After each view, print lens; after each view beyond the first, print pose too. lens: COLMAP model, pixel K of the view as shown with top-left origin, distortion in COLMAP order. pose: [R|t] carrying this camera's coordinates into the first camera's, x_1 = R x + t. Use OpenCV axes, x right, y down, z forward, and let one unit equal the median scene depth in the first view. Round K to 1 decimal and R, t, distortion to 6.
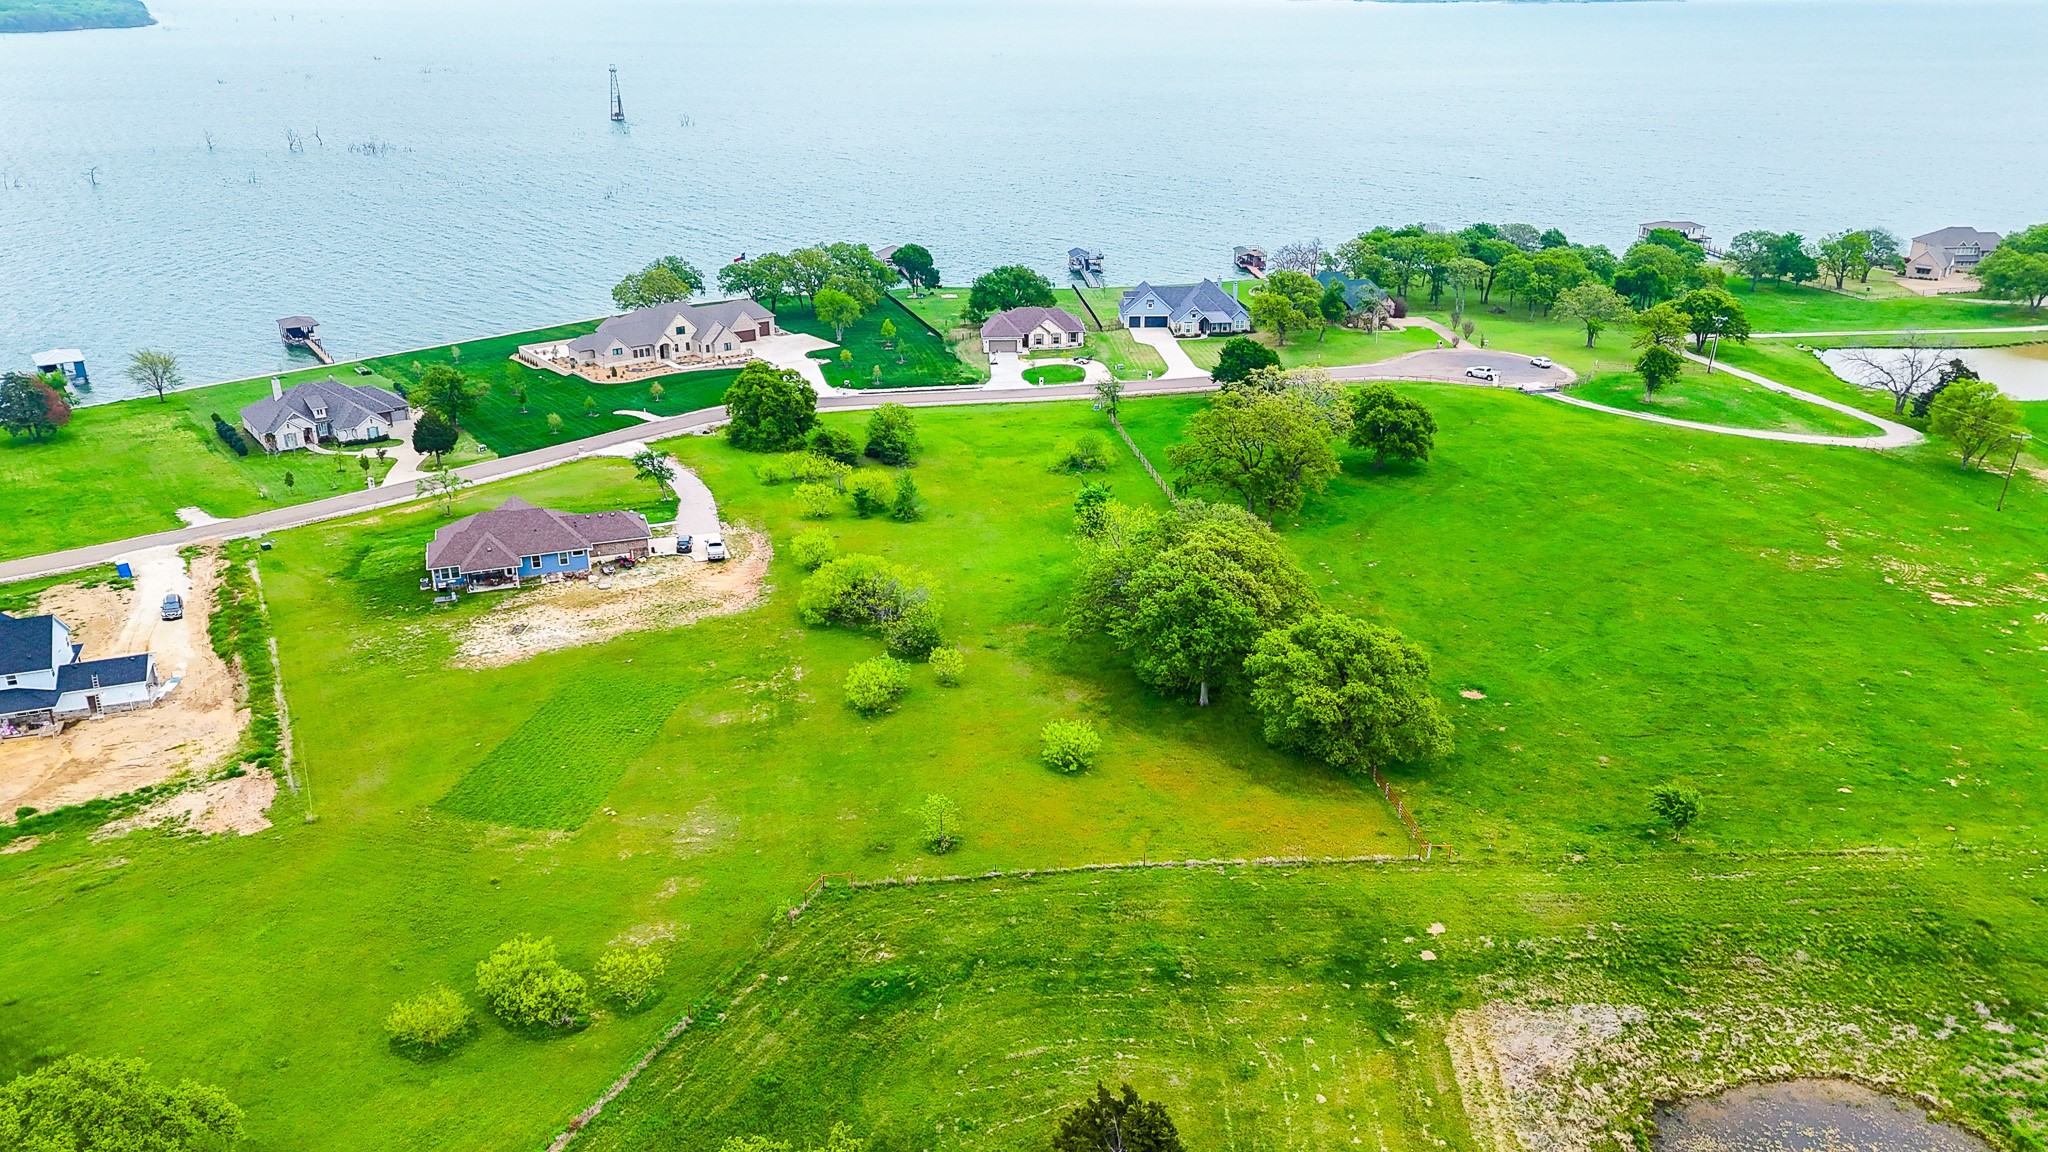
lens RADIAL K [[1499.7, 0, 1027.0], [0, 1499.7, 576.6], [0, 0, 1]] dist [0.069812, -0.056809]
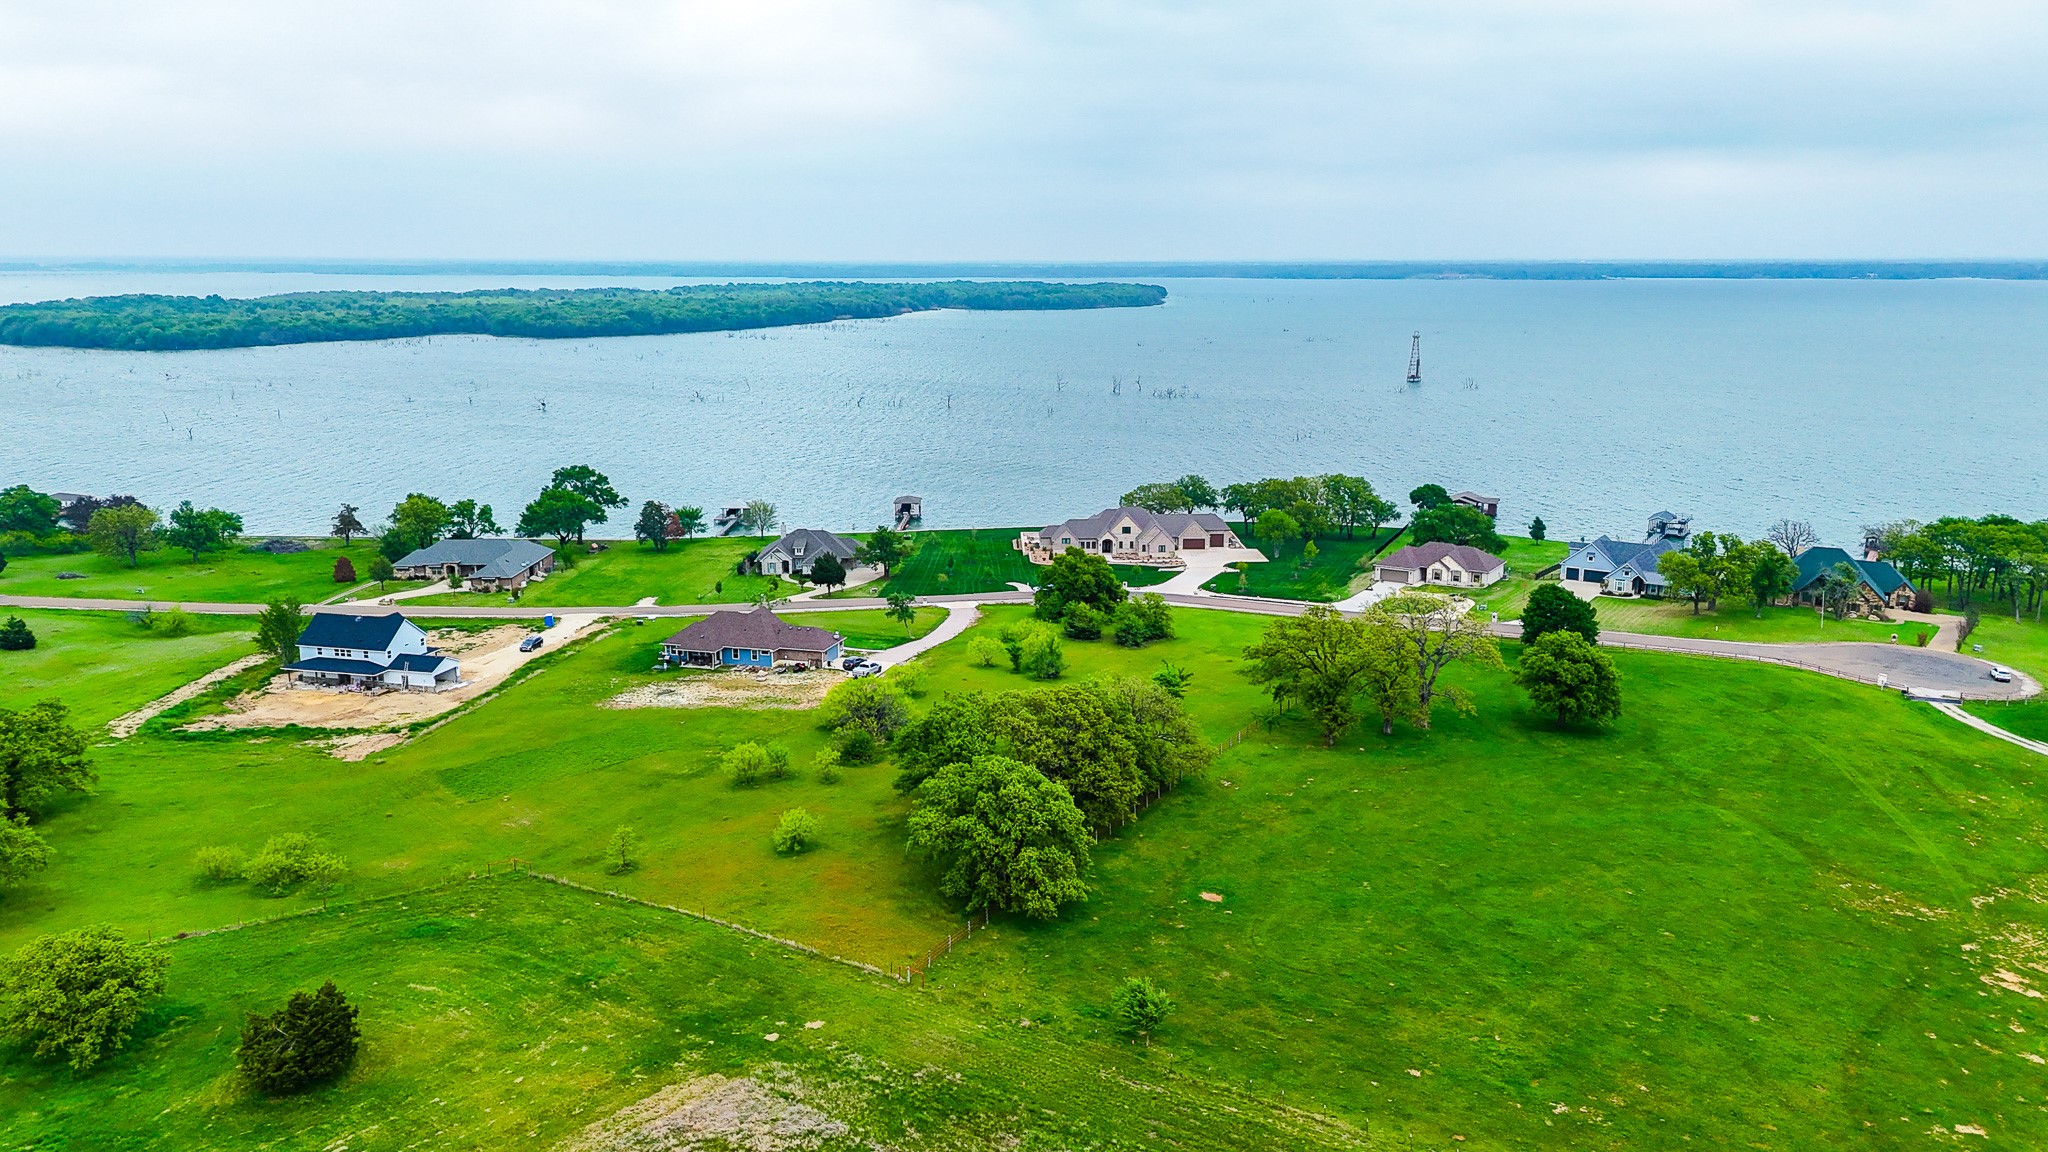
lens RADIAL K [[1495.2, 0, 1018.8], [0, 1495.2, 577.4], [0, 0, 1]] dist [0.101431, -0.094615]
pose [[0.807635, 0.120446, -0.577250, 0.593570], [-0.218877, 0.970216, -0.103794, 0.006764], [0.547556, 0.210175, 0.809944, 0.104649]]
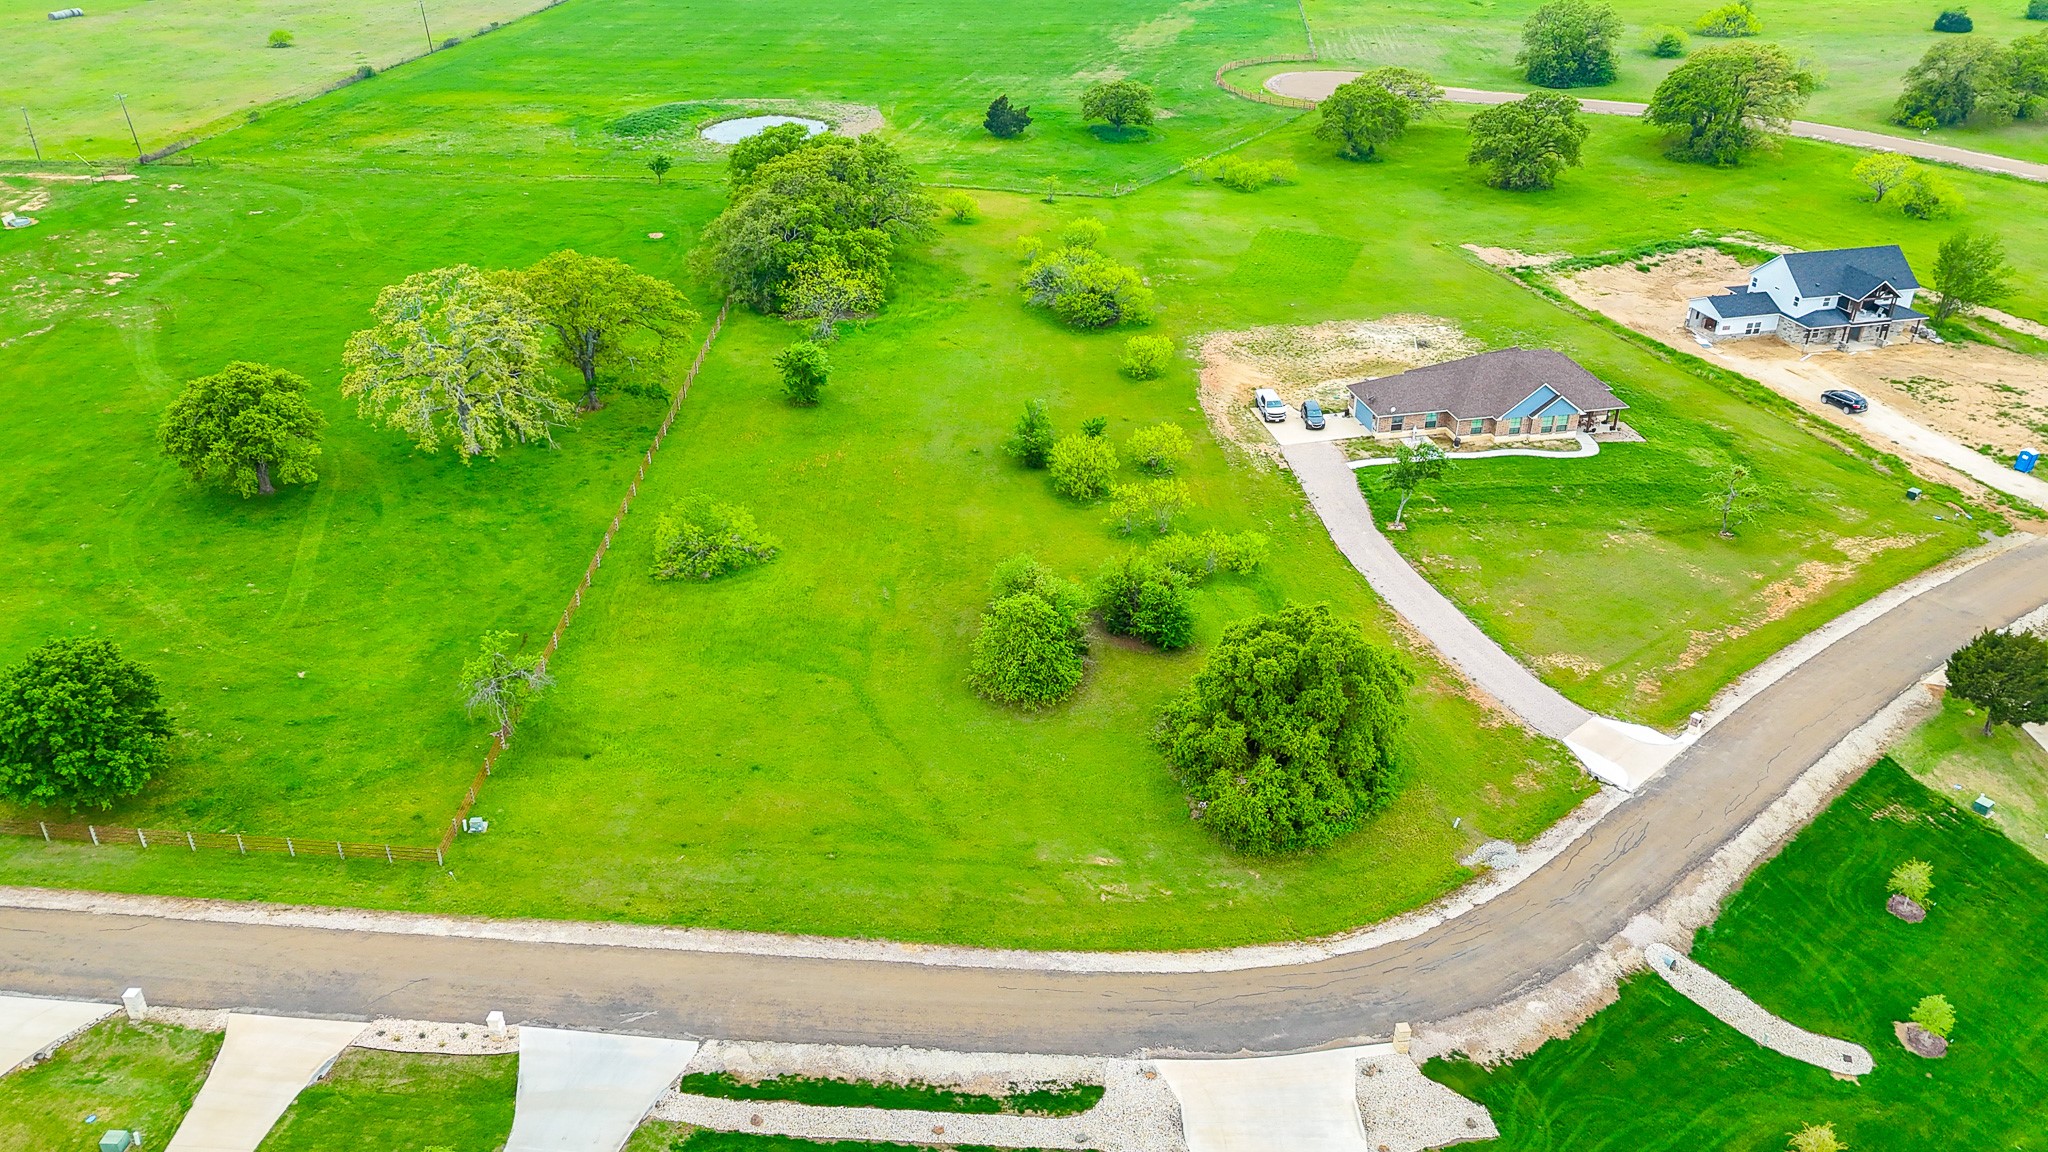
lens RADIAL K [[1499.7, 0, 1027.0], [0, 1499.7, 576.6], [0, 0, 1]] dist [0.069812, -0.056809]
pose [[-0.989754, -0.066409, 0.126403, -0.197322], [0.055878, 0.634507, 0.770894, -0.639888], [-0.131398, 0.770058, -0.624295, 1.705286]]
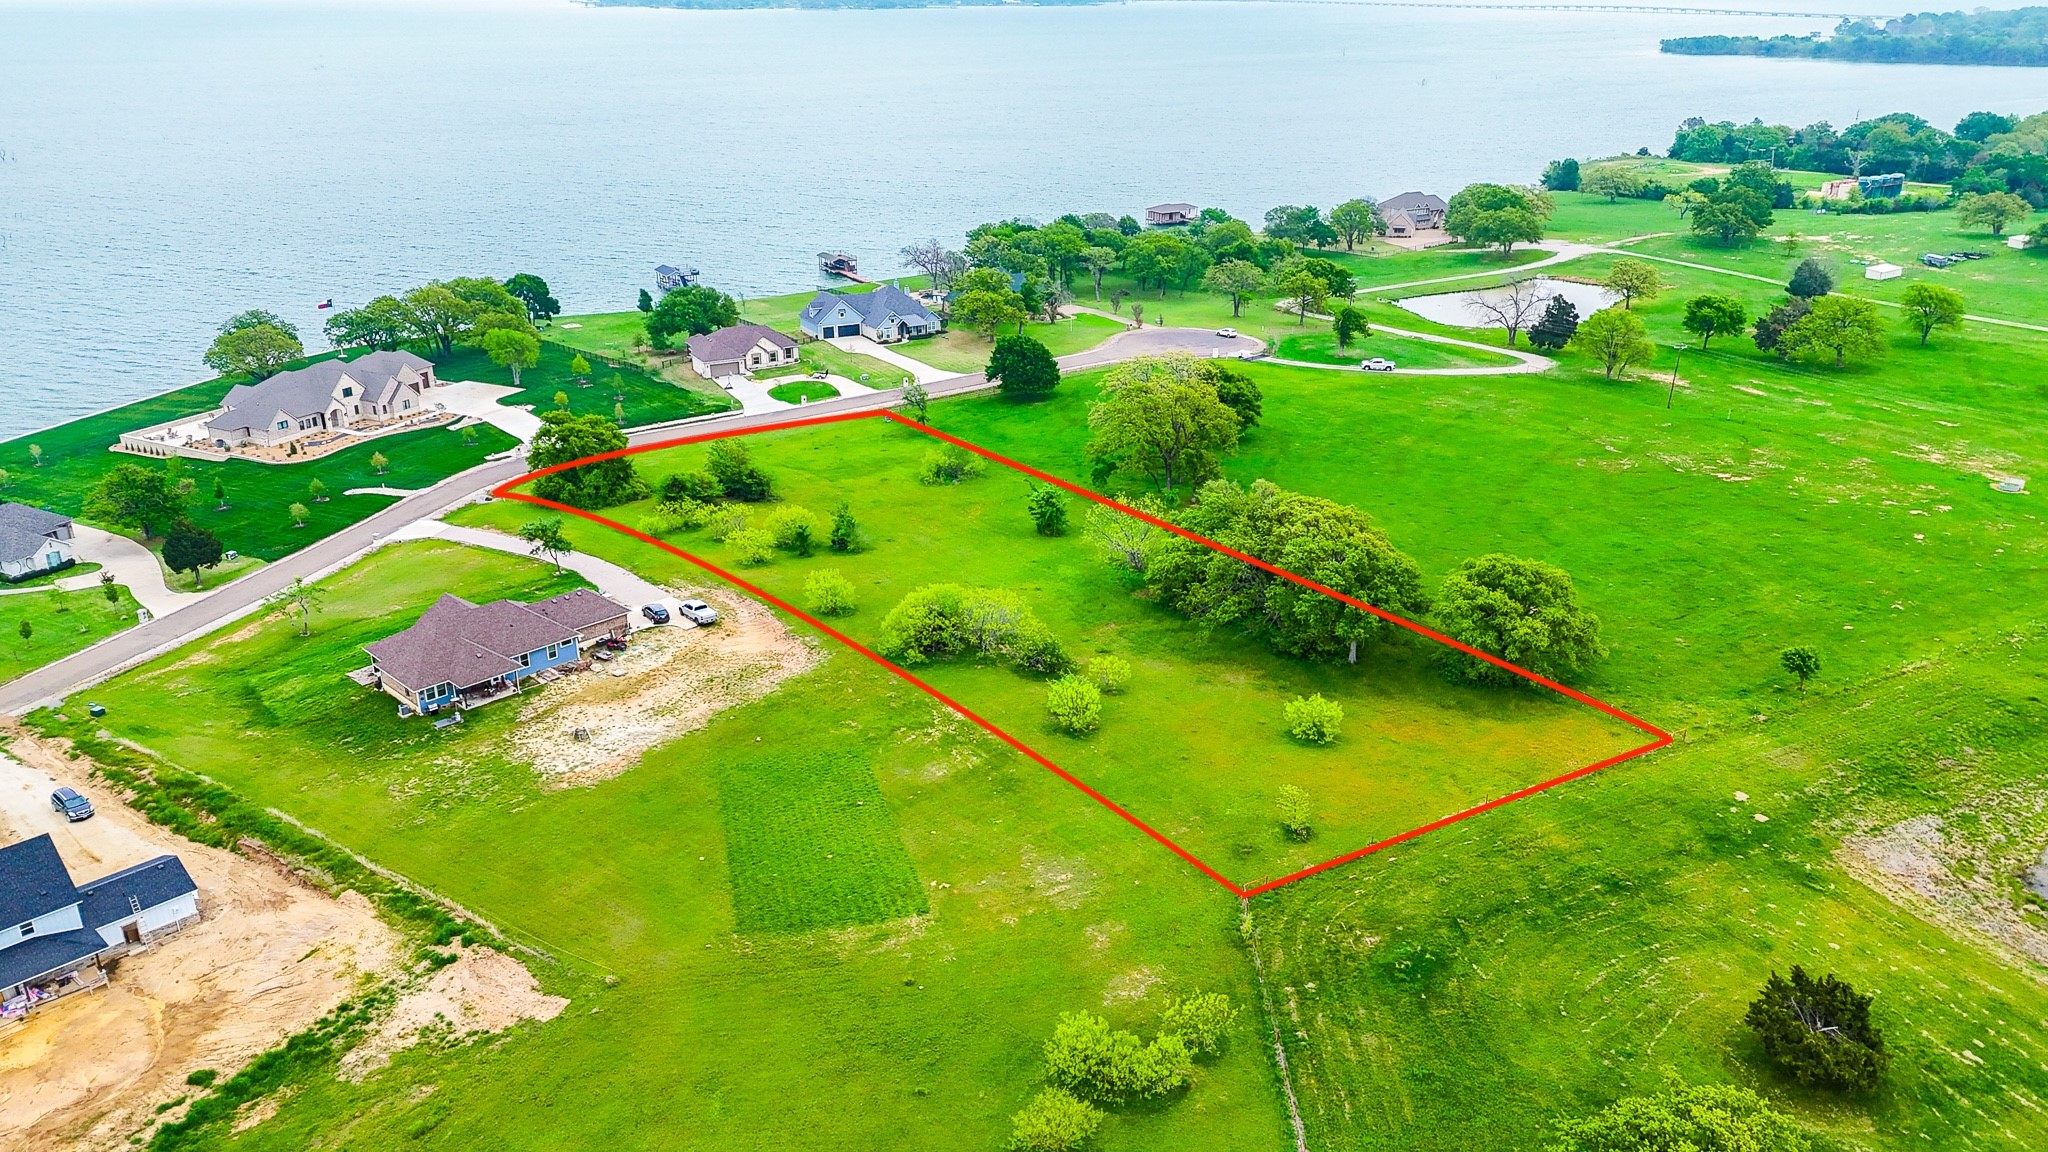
lens RADIAL K [[1499.7, 0, 1027.0], [0, 1499.7, 576.6], [0, 0, 1]] dist [0.069812, -0.056809]
pose [[0.900813, -0.163819, 0.402118, -0.415002], [0.165337, 0.985743, 0.031198, -0.037510], [-0.401496, 0.038382, 0.915056, 0.092024]]
